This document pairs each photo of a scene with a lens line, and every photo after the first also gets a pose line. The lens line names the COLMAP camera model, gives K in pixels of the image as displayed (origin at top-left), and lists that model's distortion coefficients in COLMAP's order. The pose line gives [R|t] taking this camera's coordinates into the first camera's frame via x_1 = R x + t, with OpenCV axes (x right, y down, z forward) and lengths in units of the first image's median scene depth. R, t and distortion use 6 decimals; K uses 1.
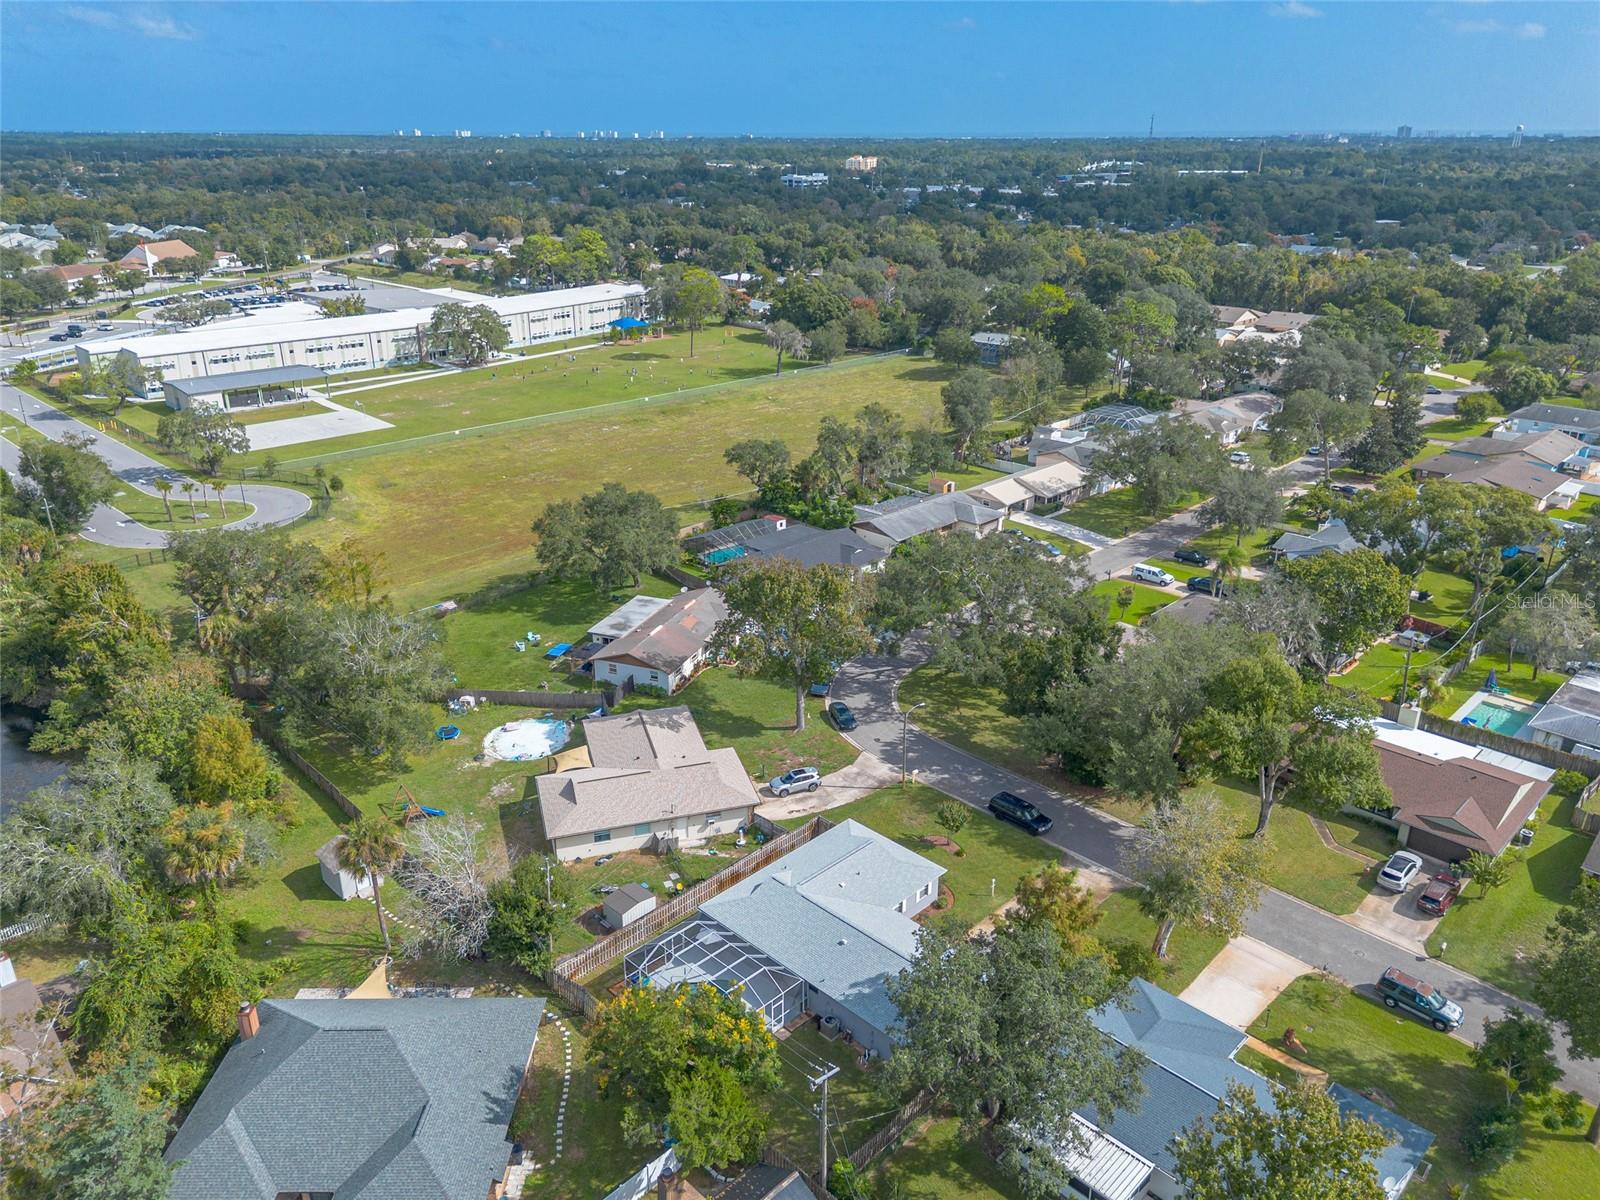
lens RADIAL K [[1141.6, 0, 803.3], [0, 1141.6, 631.7], [0, 0, 1]] dist [0.073619, -0.070509]
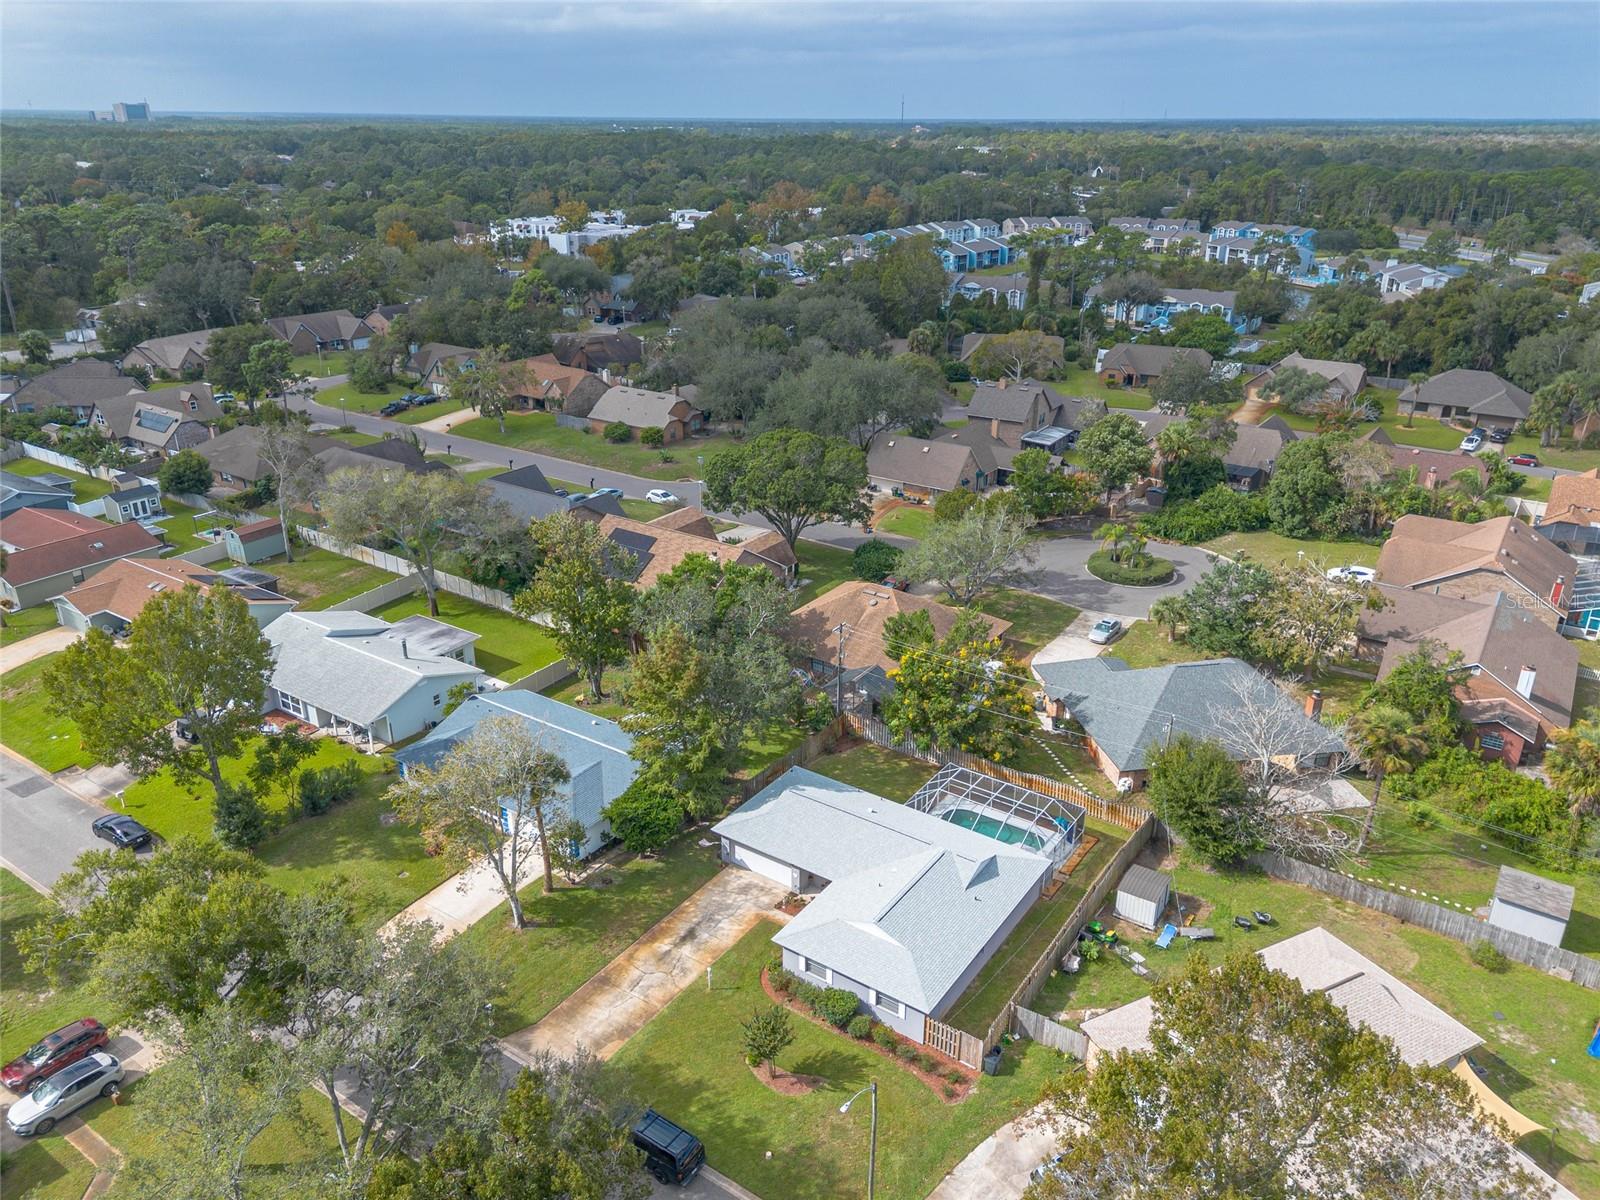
lens RADIAL K [[1108.2, 0, 814.6], [0, 1108.2, 632.2], [0, 0, 1]] dist [0.078728, -0.076069]
pose [[-0.982015, 0.070083, -0.175317, 0.104829], [-0.083705, 0.670712, 0.736980, -0.229904], [0.169237, 0.738400, -0.652783, 0.664569]]
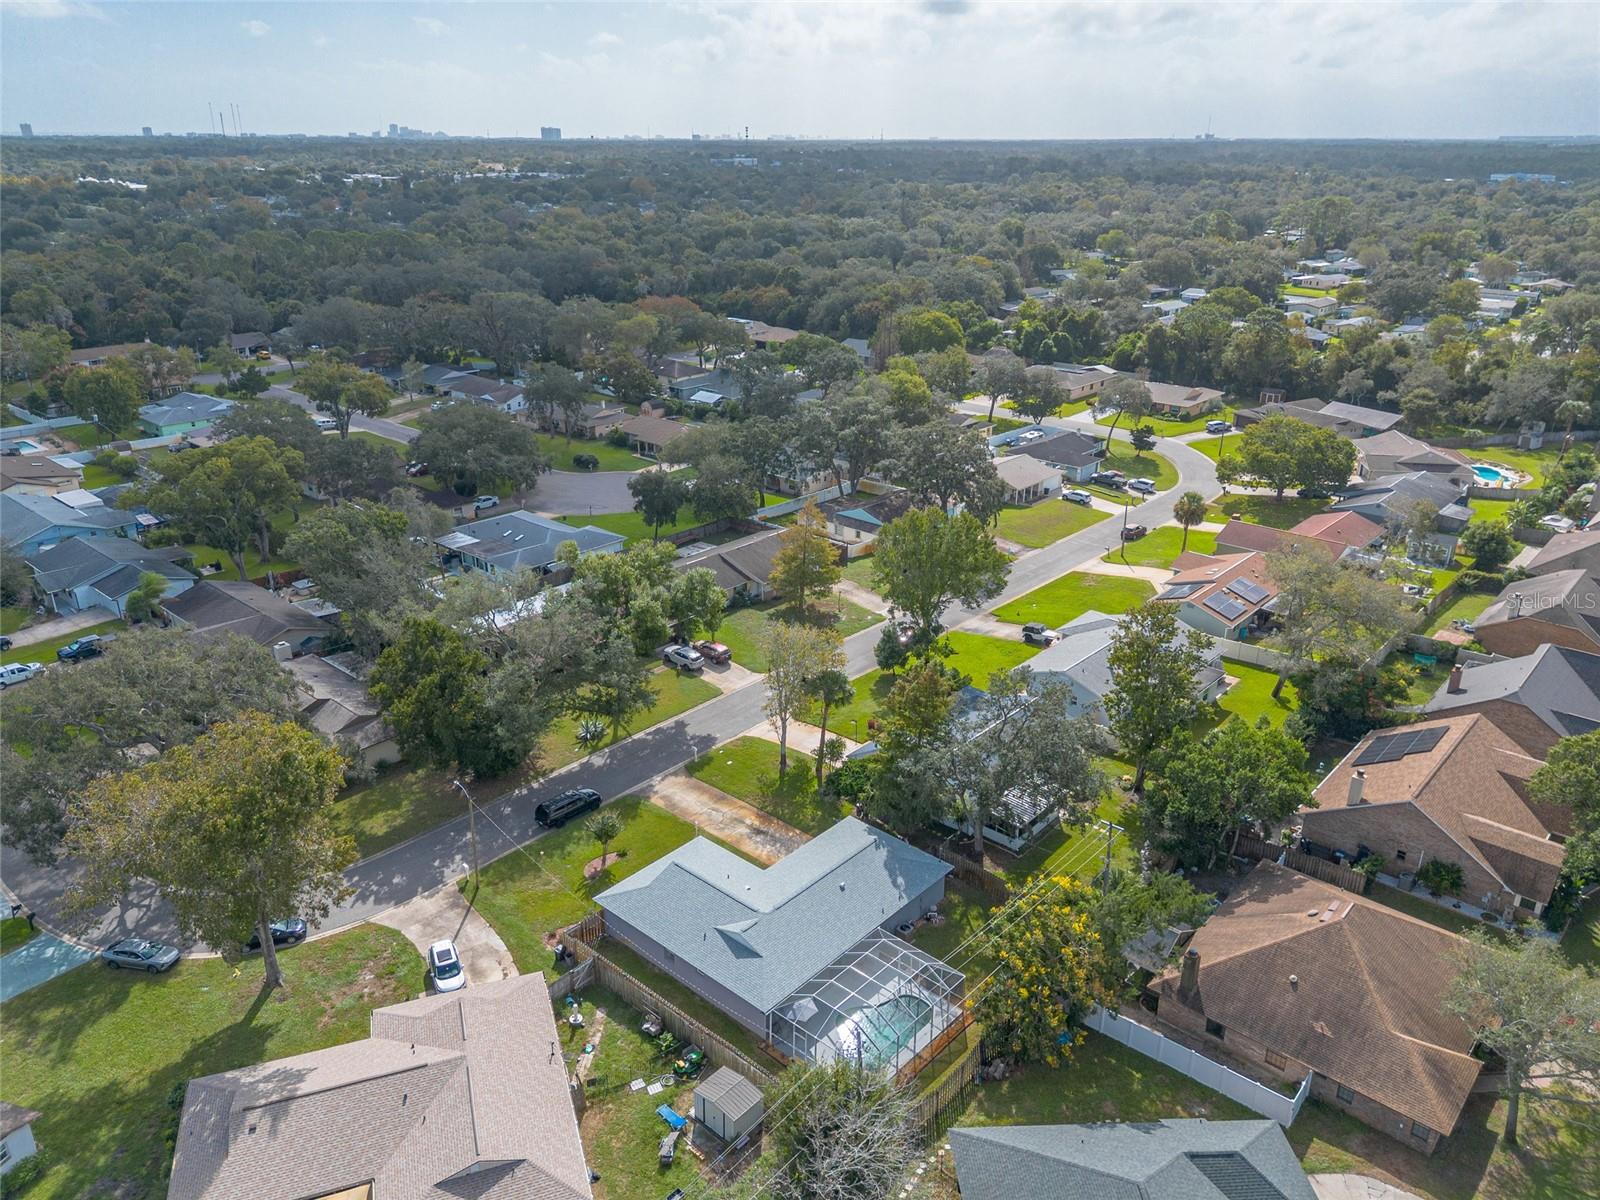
lens RADIAL K [[1141.6, 0, 803.3], [0, 1141.6, 631.7], [0, 0, 1]] dist [0.073619, -0.070509]
pose [[-0.054239, -0.395798, 0.916734, -0.350786], [0.395526, 0.834473, 0.383684, -0.137095], [-0.916852, 0.383403, 0.111287, 0.372601]]
